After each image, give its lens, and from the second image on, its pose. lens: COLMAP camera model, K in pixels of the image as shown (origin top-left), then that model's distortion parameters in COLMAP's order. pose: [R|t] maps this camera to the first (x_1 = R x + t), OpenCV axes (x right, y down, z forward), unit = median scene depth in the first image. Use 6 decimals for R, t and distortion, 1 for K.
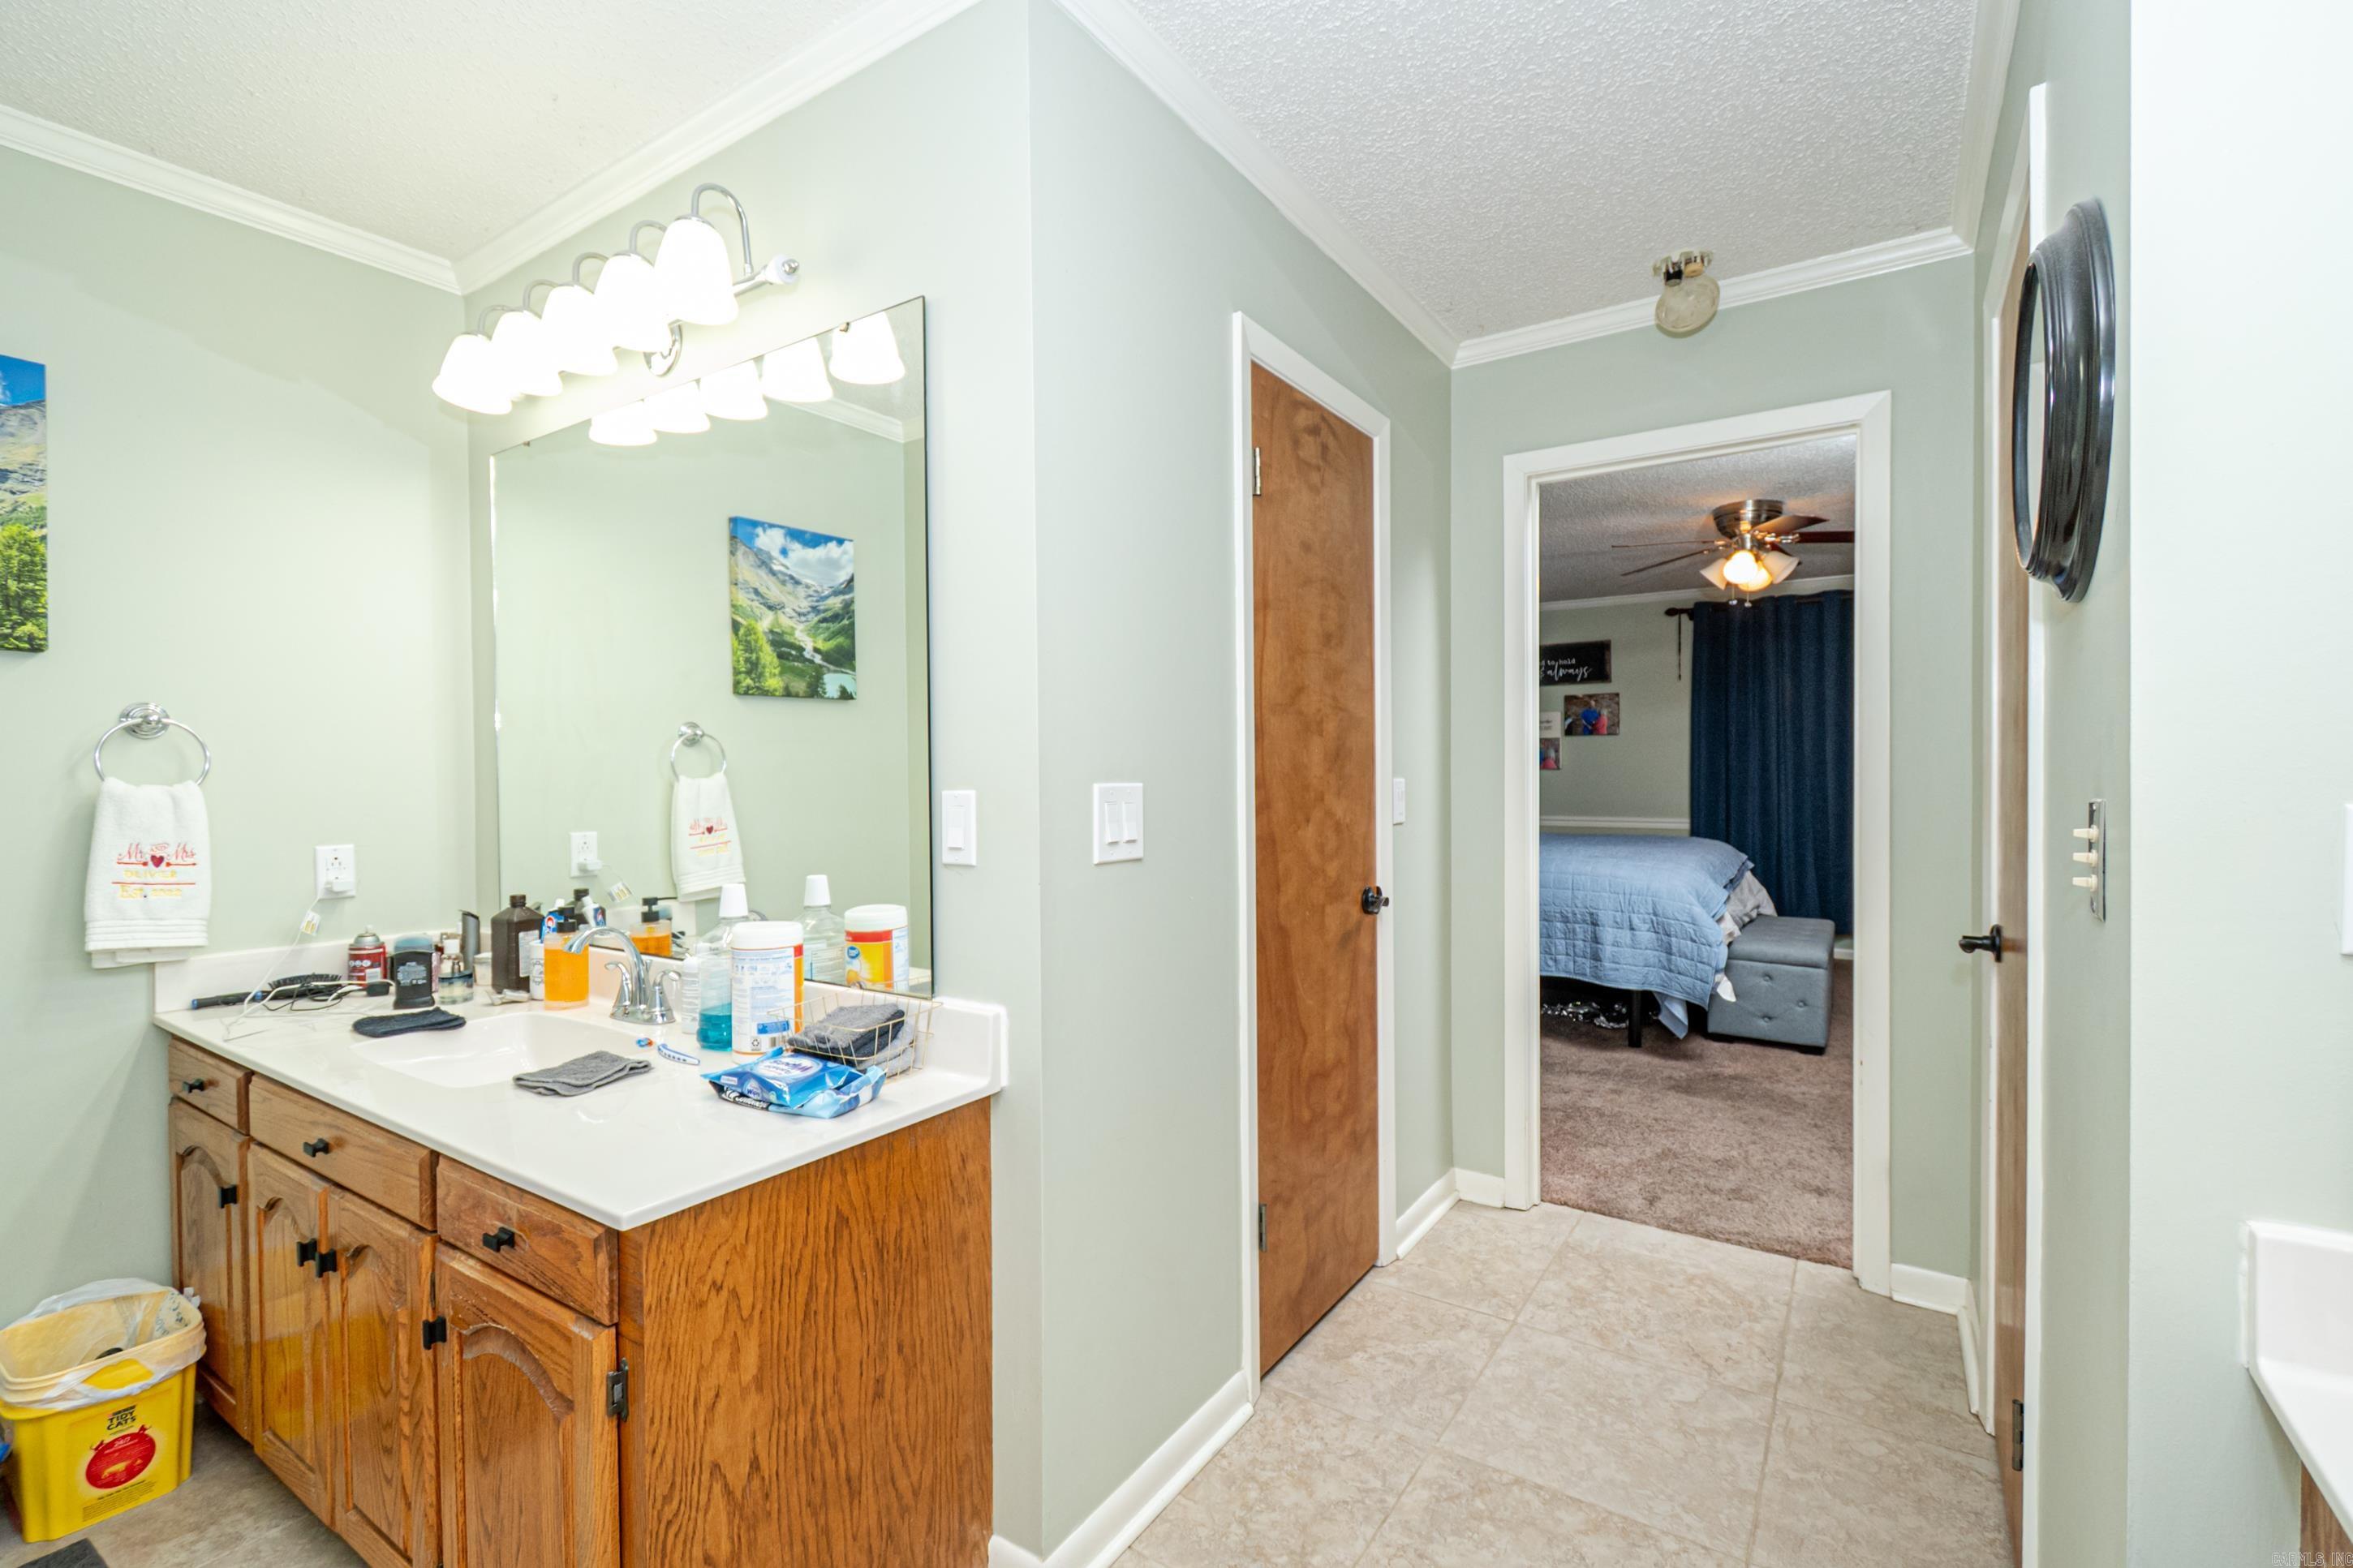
lens RADIAL K [[1043.9, 0, 1179.9], [0, 1043.9, 779.3], [0, 0, 1]] dist [0.012952, -0.001926]
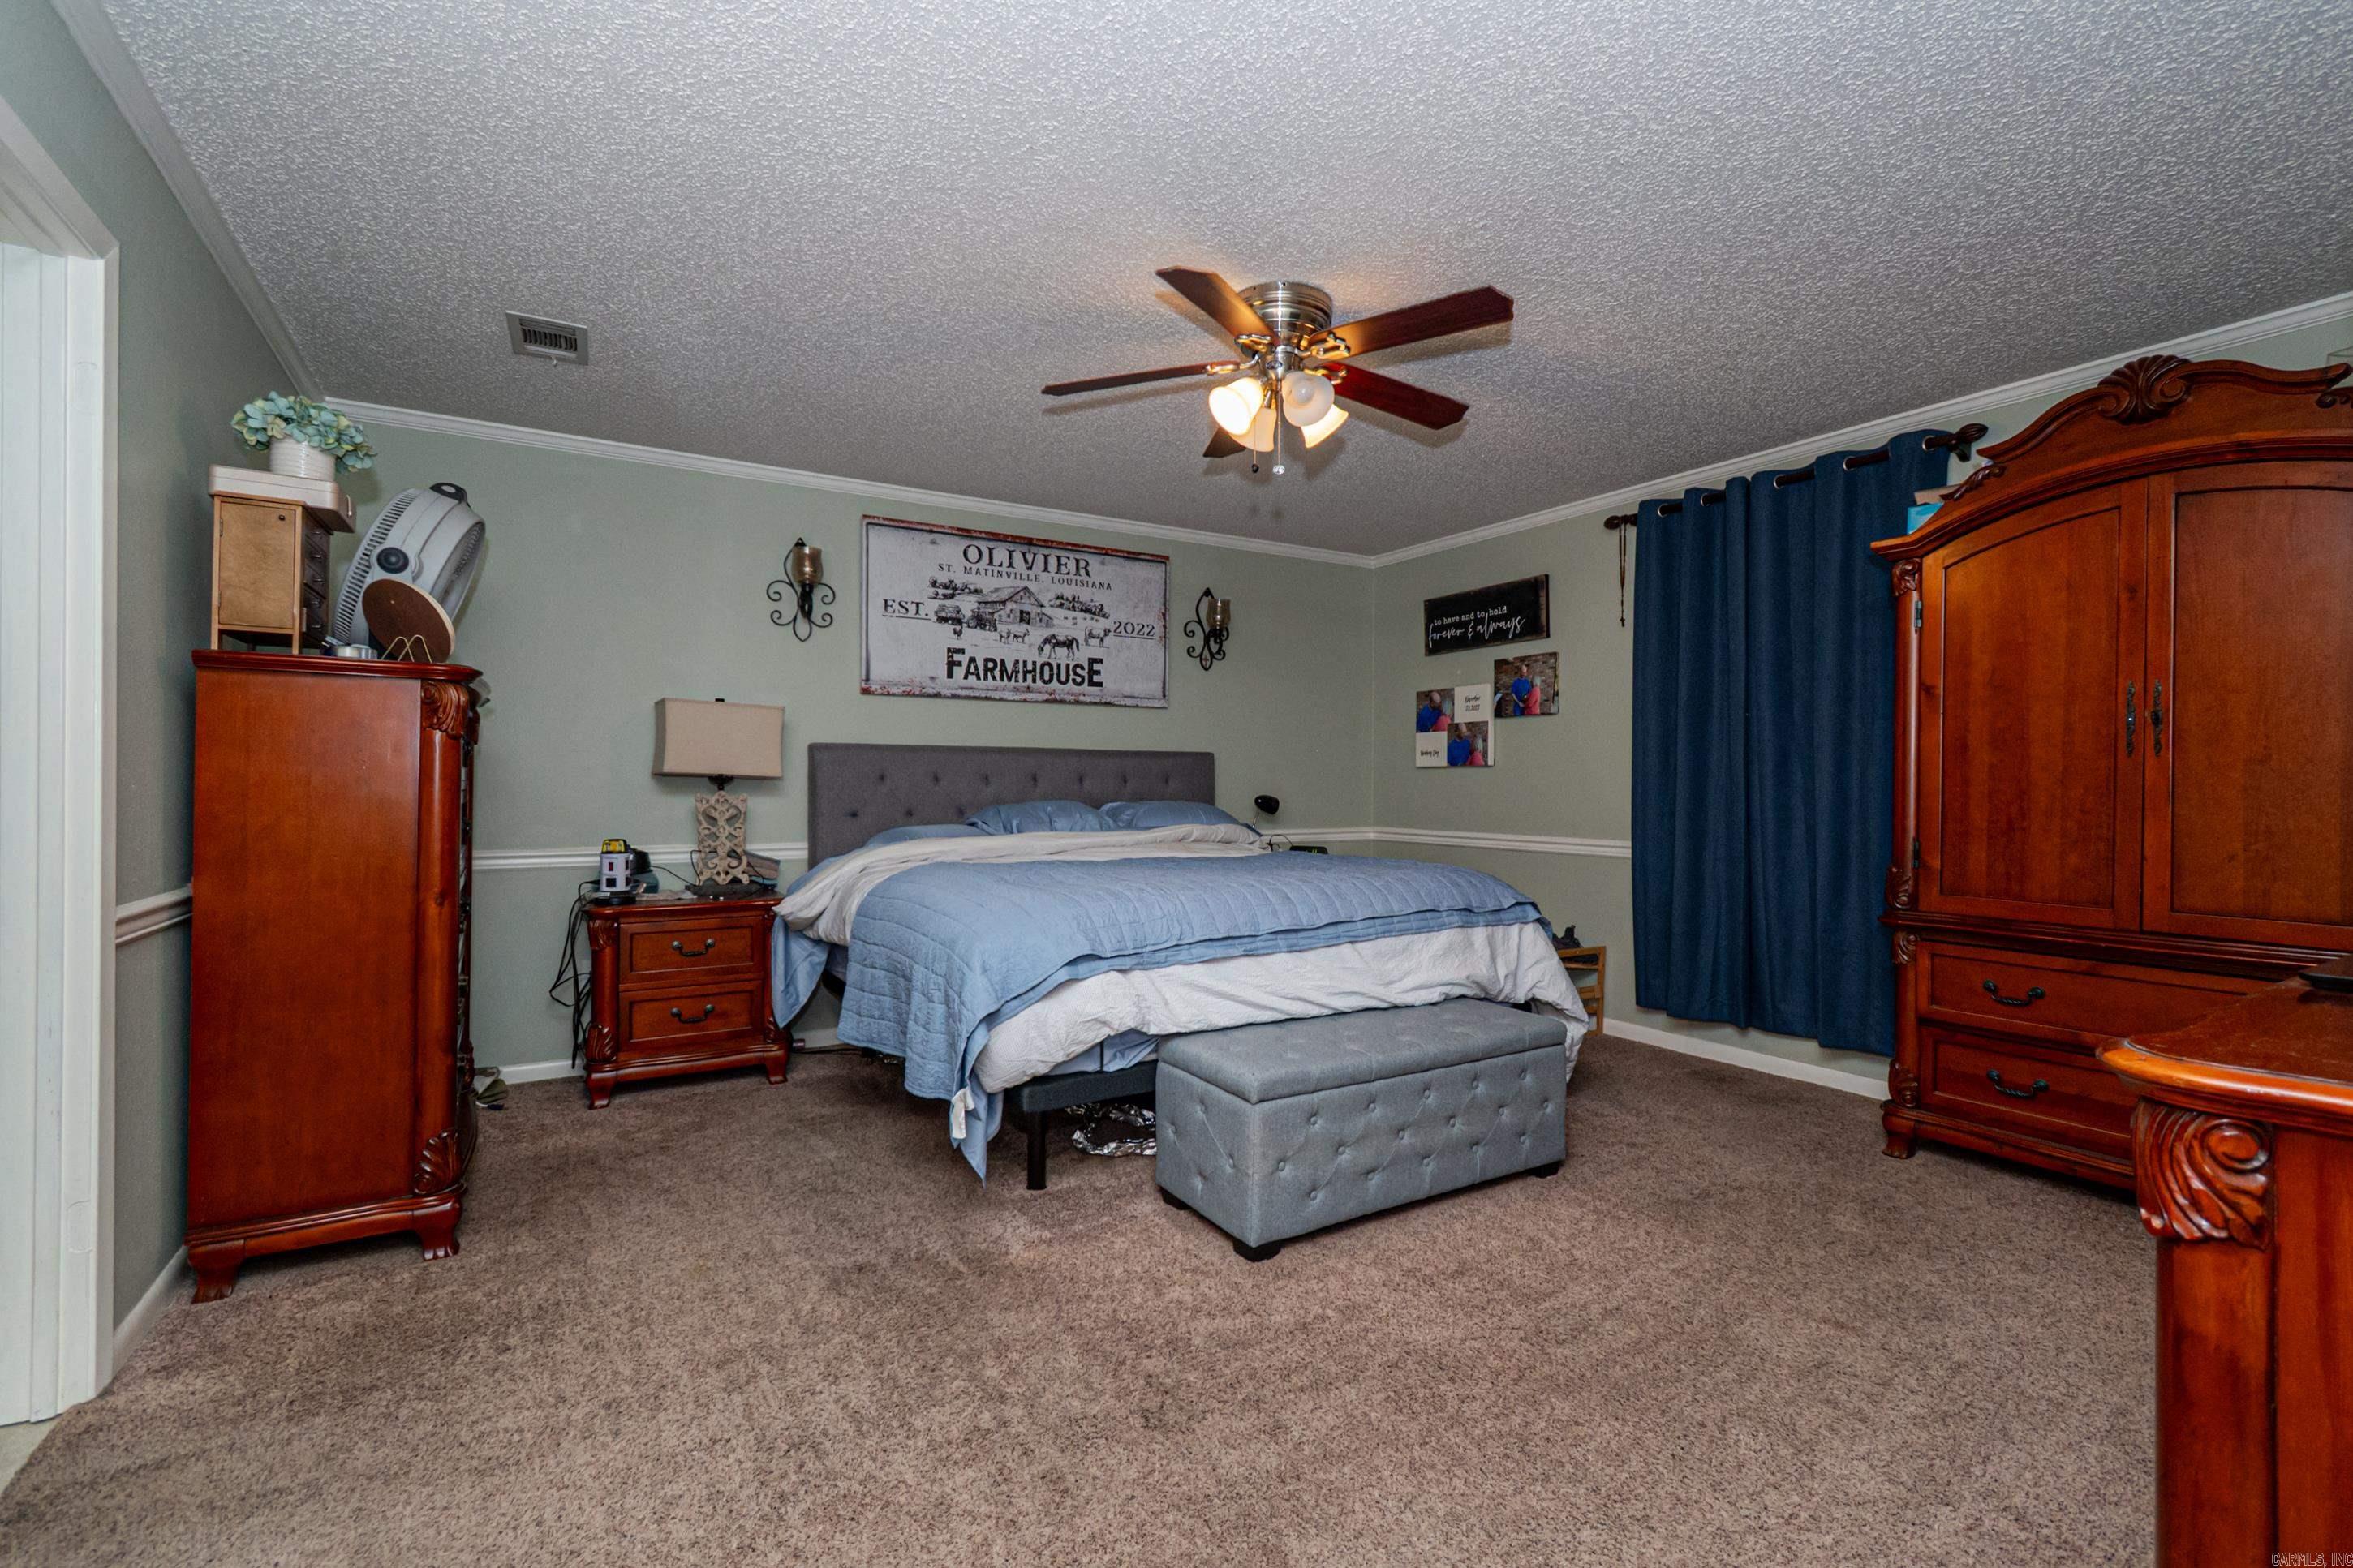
lens RADIAL K [[1043.9, 0, 1177.1], [0, 1043.9, 786.4], [0, 0, 1]] dist [0.012952, -0.001926]
pose [[0.911361, 0.011378, -0.411450, 0.468853], [-0.015465, 0.999859, -0.006605, 0.011879], [0.411316, 0.012382, 0.911409, 0.283846]]
